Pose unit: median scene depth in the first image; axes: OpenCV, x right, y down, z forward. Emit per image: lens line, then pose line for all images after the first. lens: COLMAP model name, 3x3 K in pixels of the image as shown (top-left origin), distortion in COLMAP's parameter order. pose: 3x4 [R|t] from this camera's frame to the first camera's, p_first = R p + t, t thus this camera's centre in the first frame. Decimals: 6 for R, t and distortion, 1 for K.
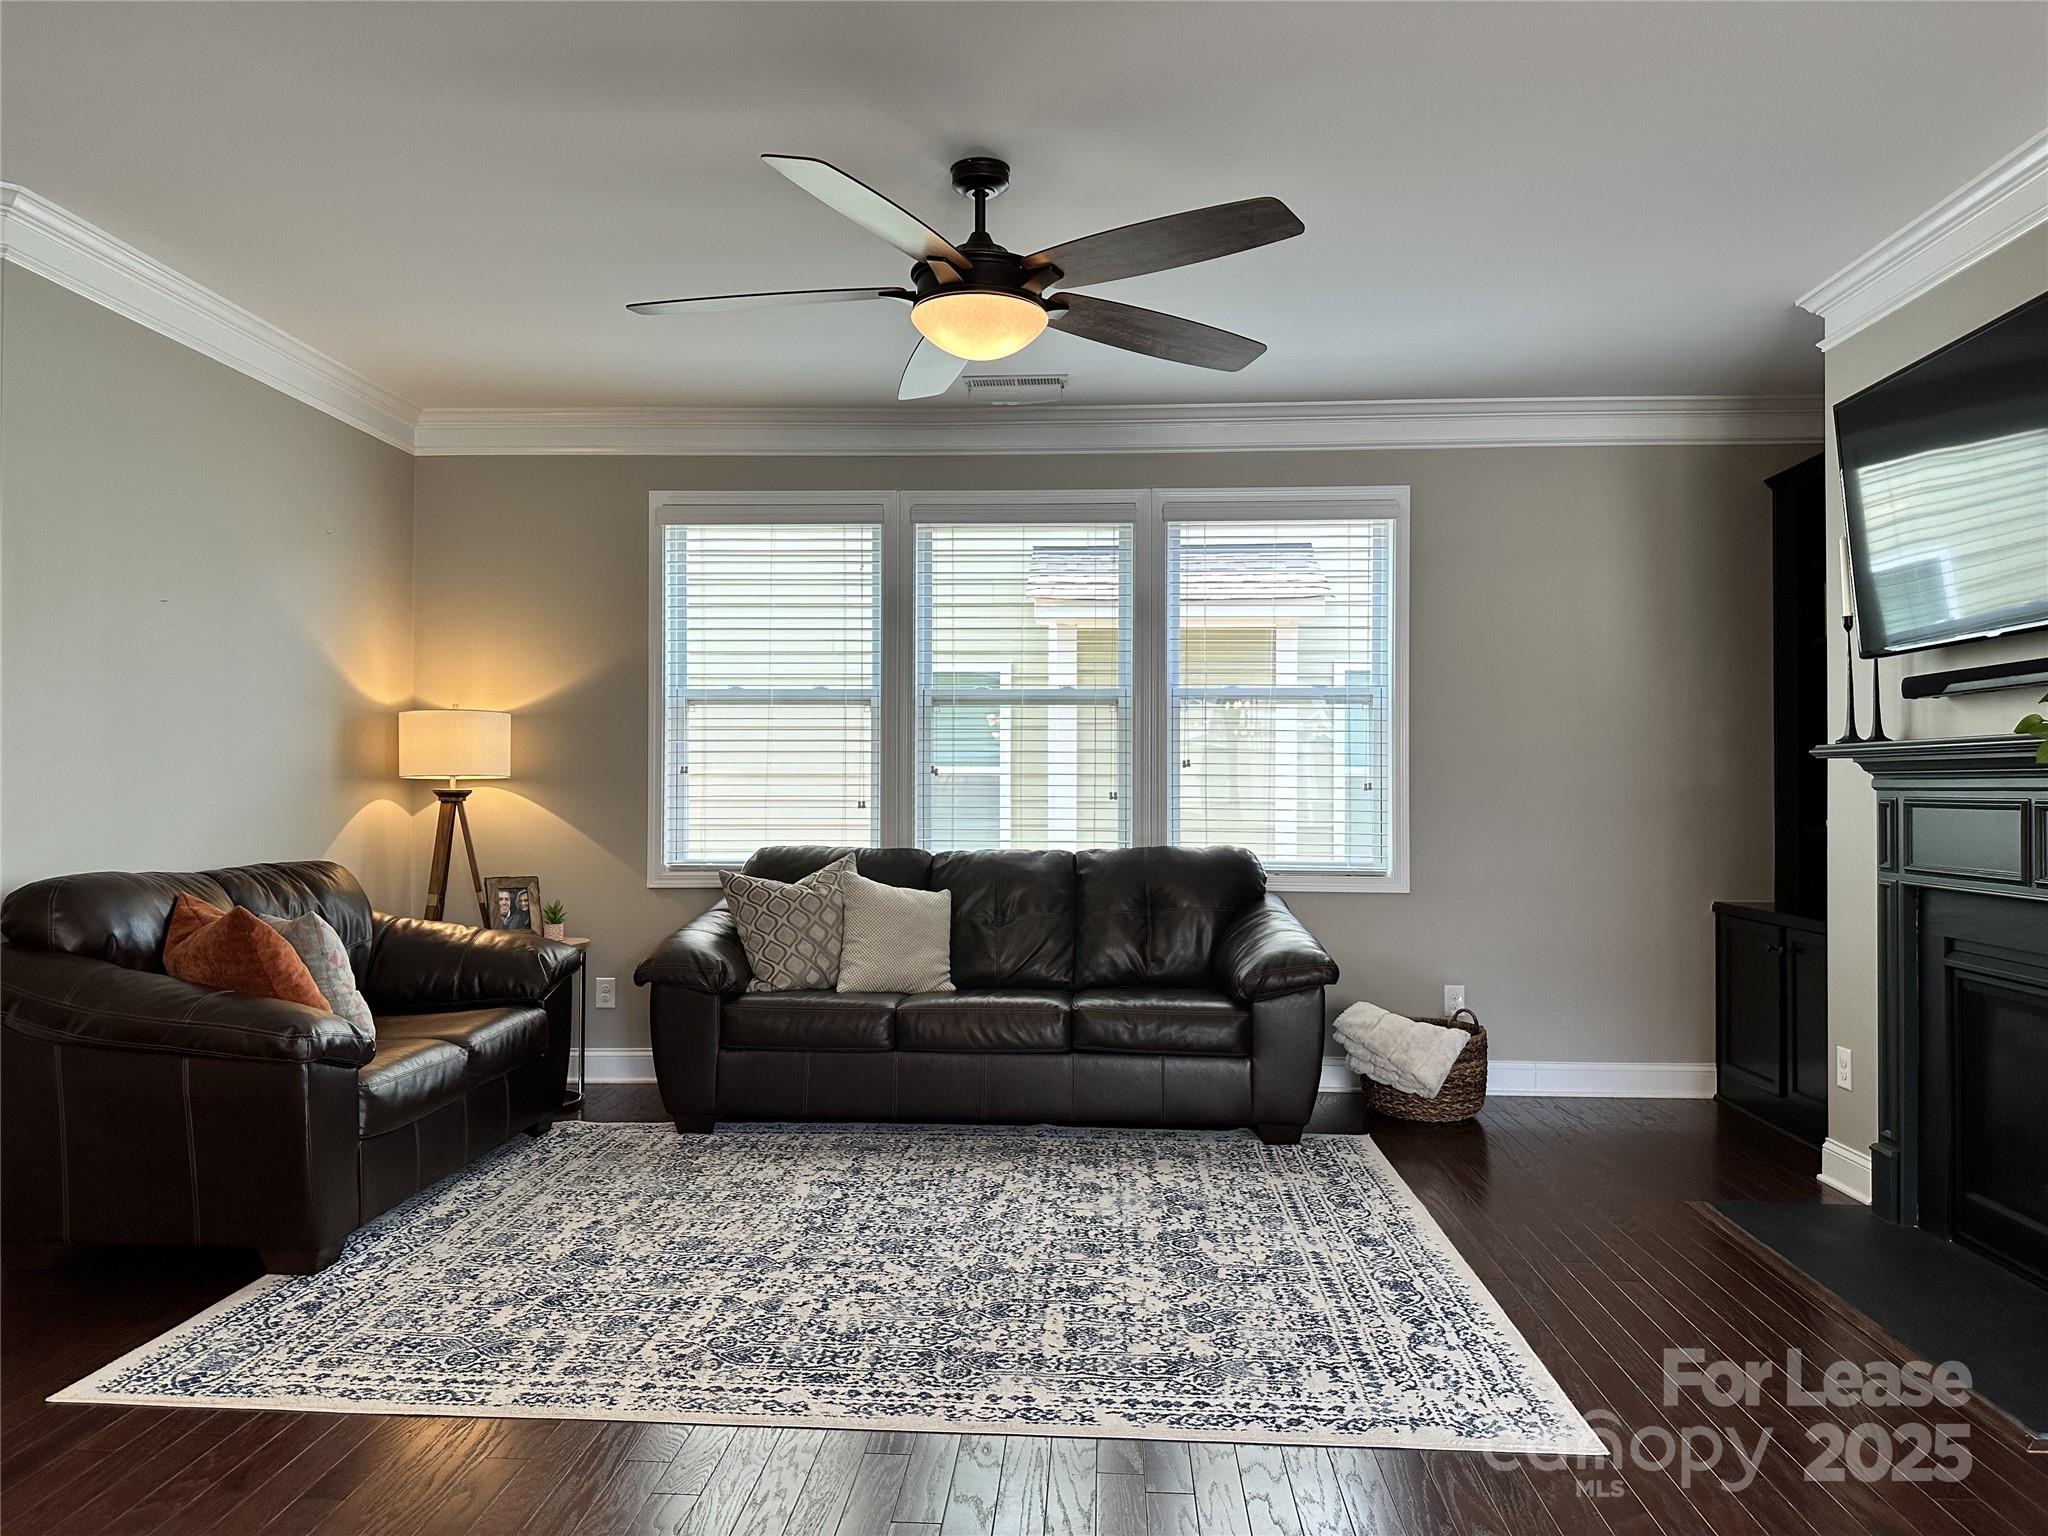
lens RADIAL K [[1430.0, 0, 1023.4], [0, 1430.0, 778.1], [0, 0, 1]] dist [0.045172, -0.058981]
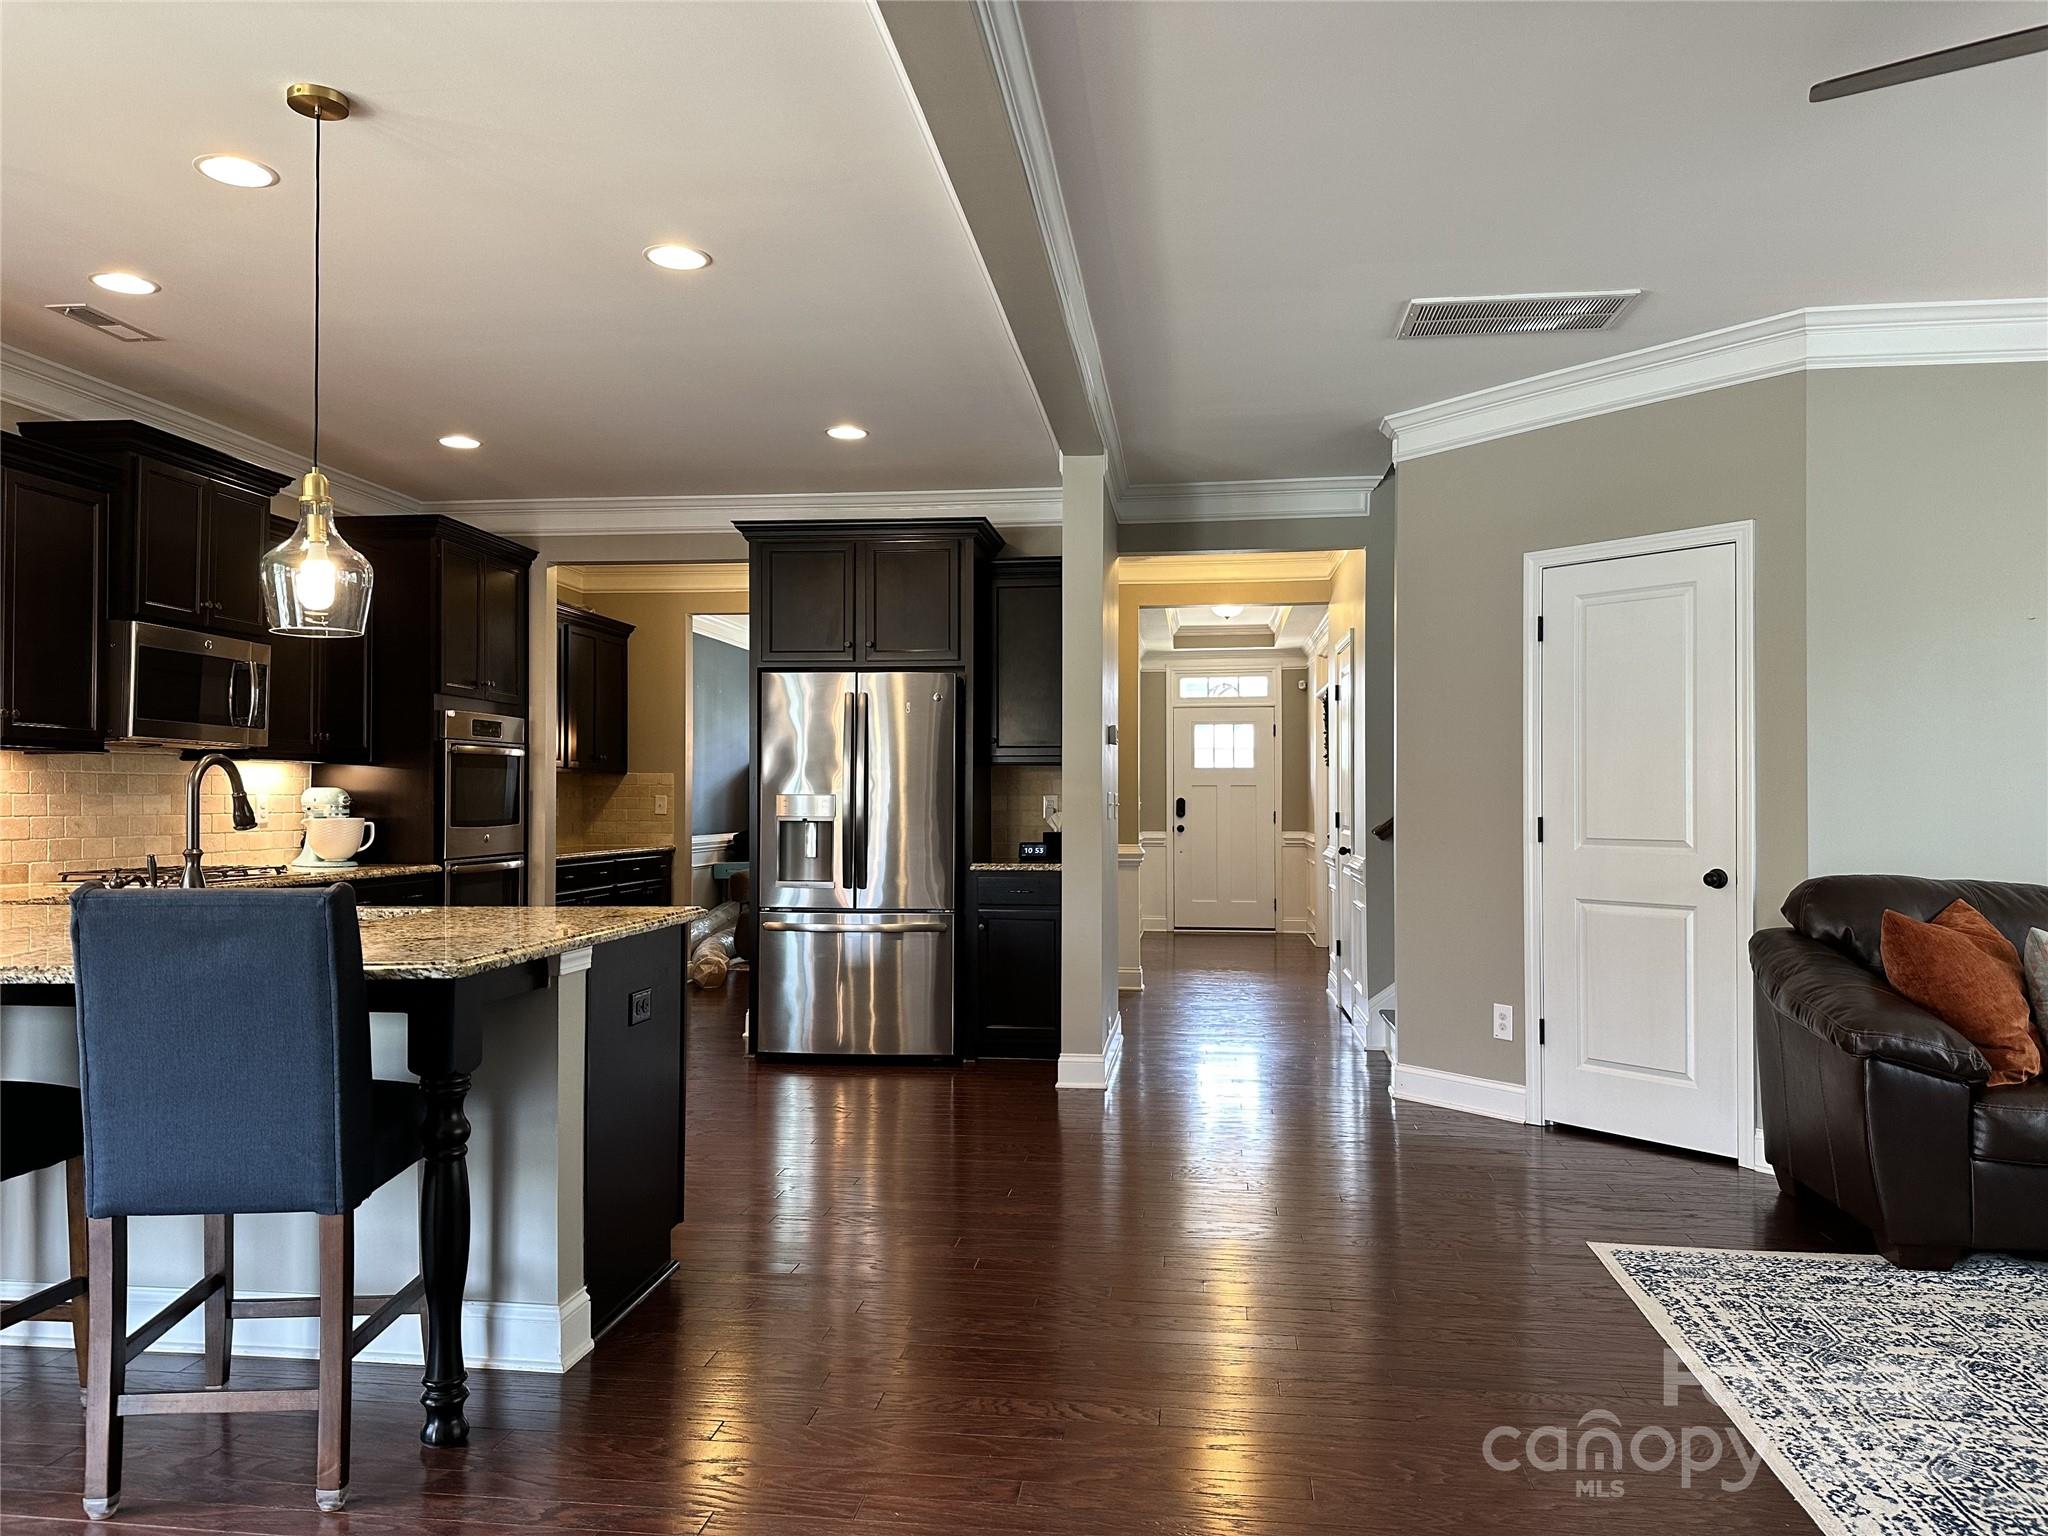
lens RADIAL K [[1437.6, 0, 1028.0], [0, 1437.6, 784.1], [0, 0, 1]] dist [0.004184, -0.007852]
pose [[-0.073445, -0.017616, -0.997144, 0.600086], [0.005995, 0.999818, -0.018104, 0.010924], [0.997281, -0.007307, -0.073326, 0.458647]]
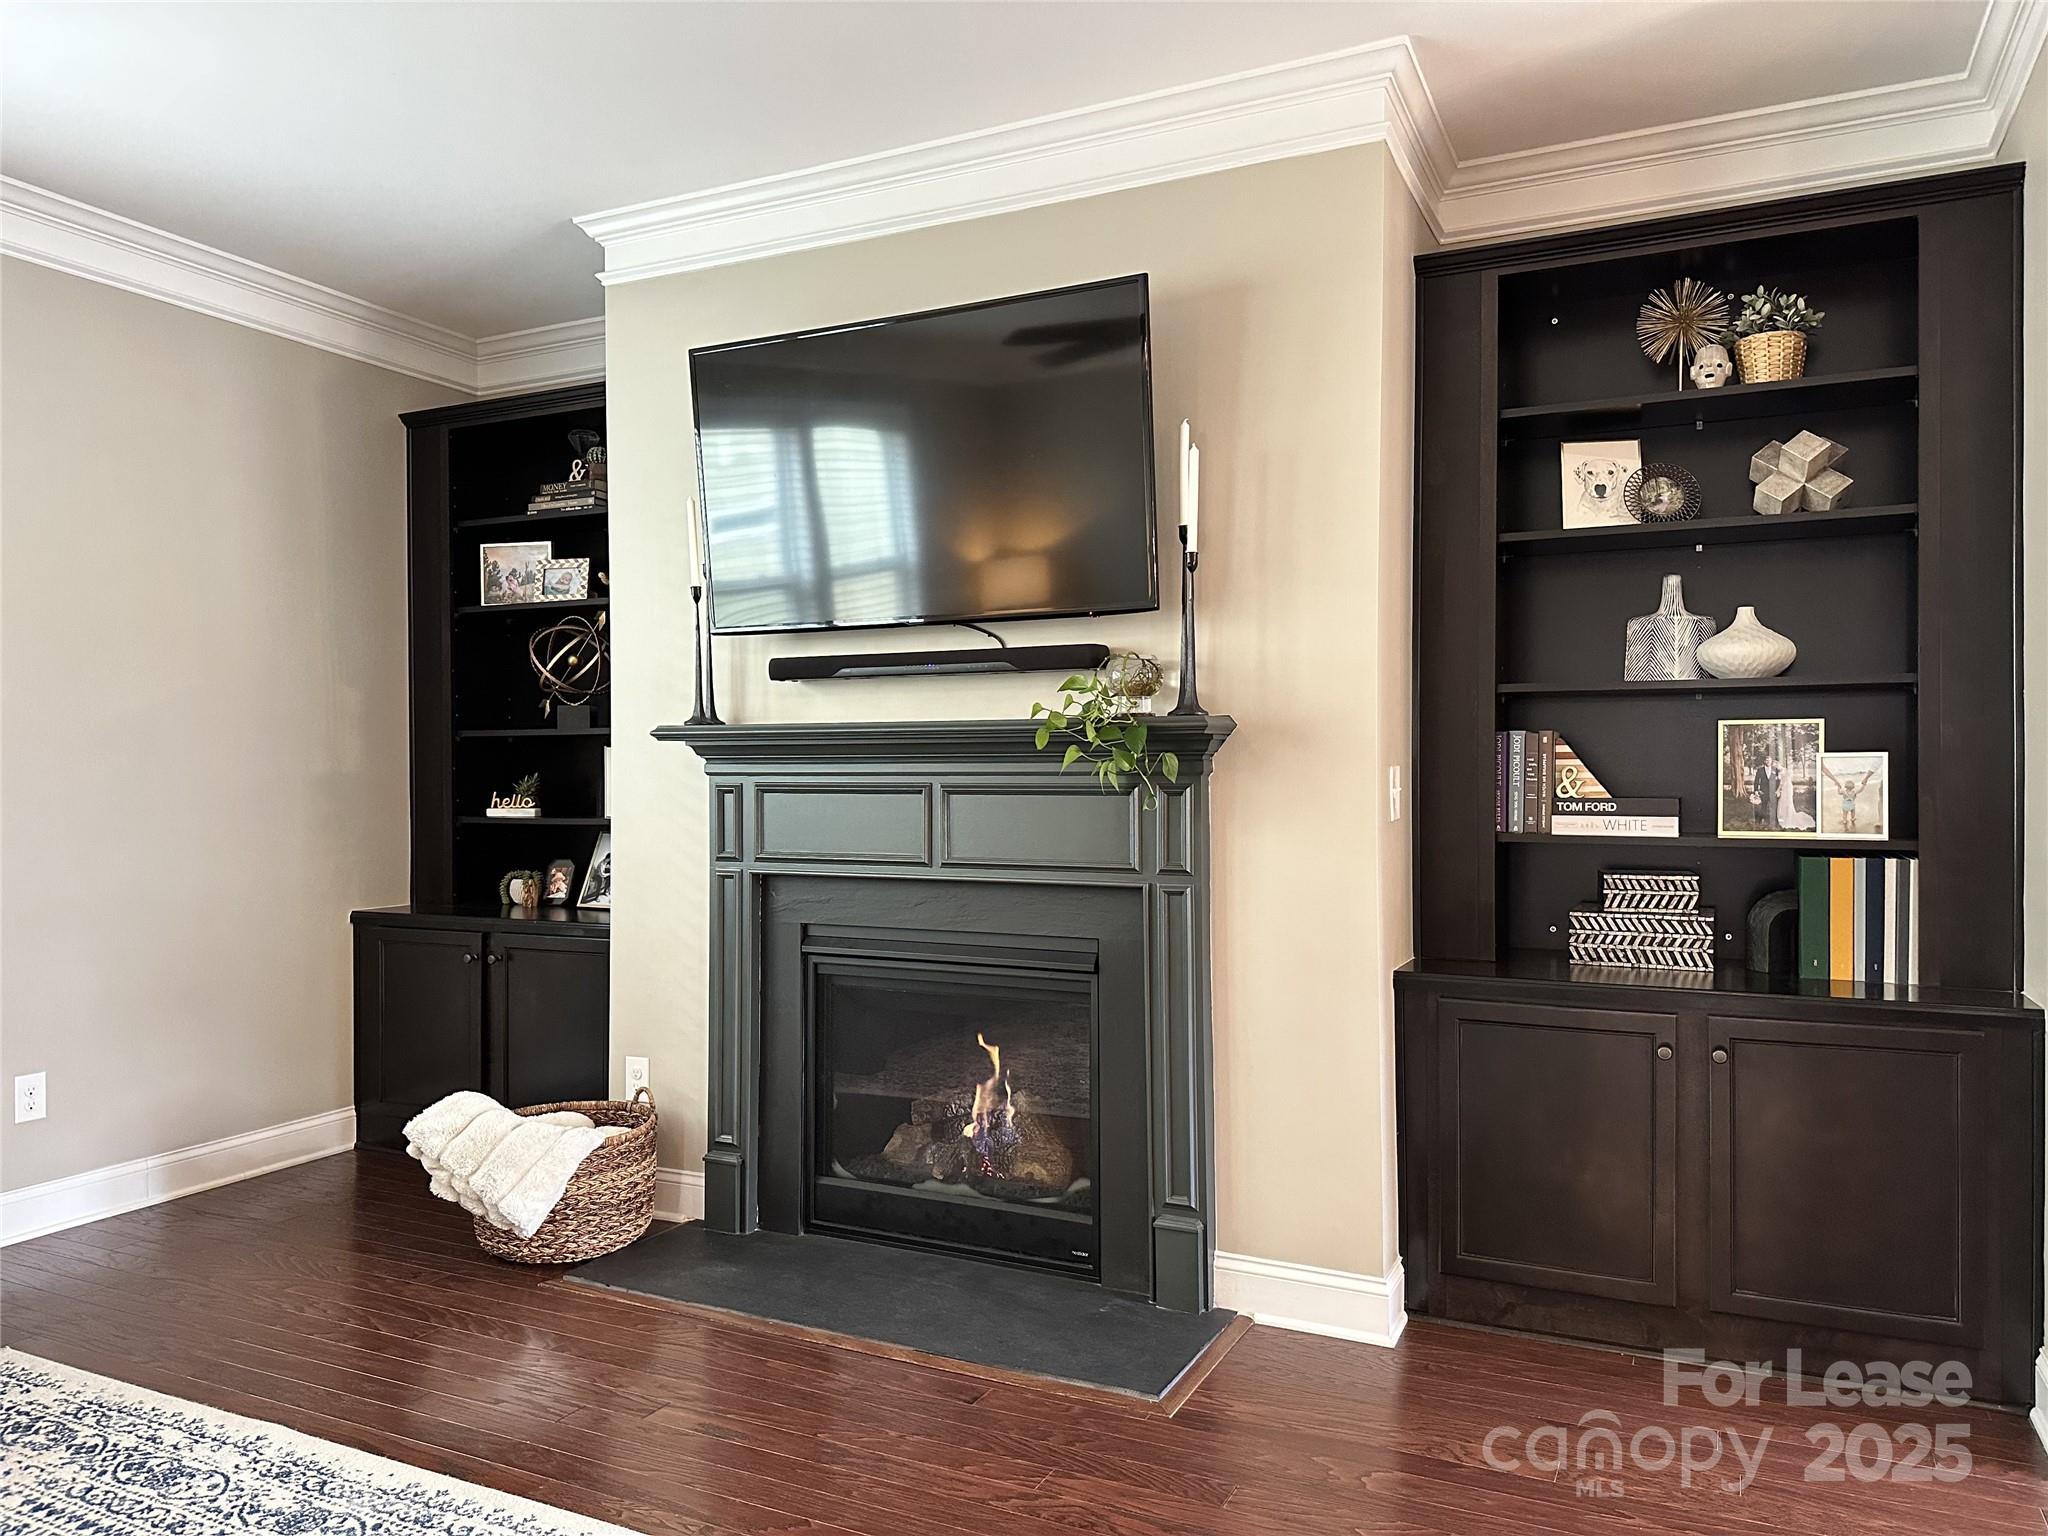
lens RADIAL K [[1430.0, 0, 1023.4], [0, 1430.0, 778.1], [0, 0, 1]] dist [0.045172, -0.058981]
pose [[0.390885, -0.010259, 0.920382, -0.219769], [-0.002310, 0.999924, 0.012127, -0.001840], [-0.920437, -0.006867, 0.390831, 0.529279]]
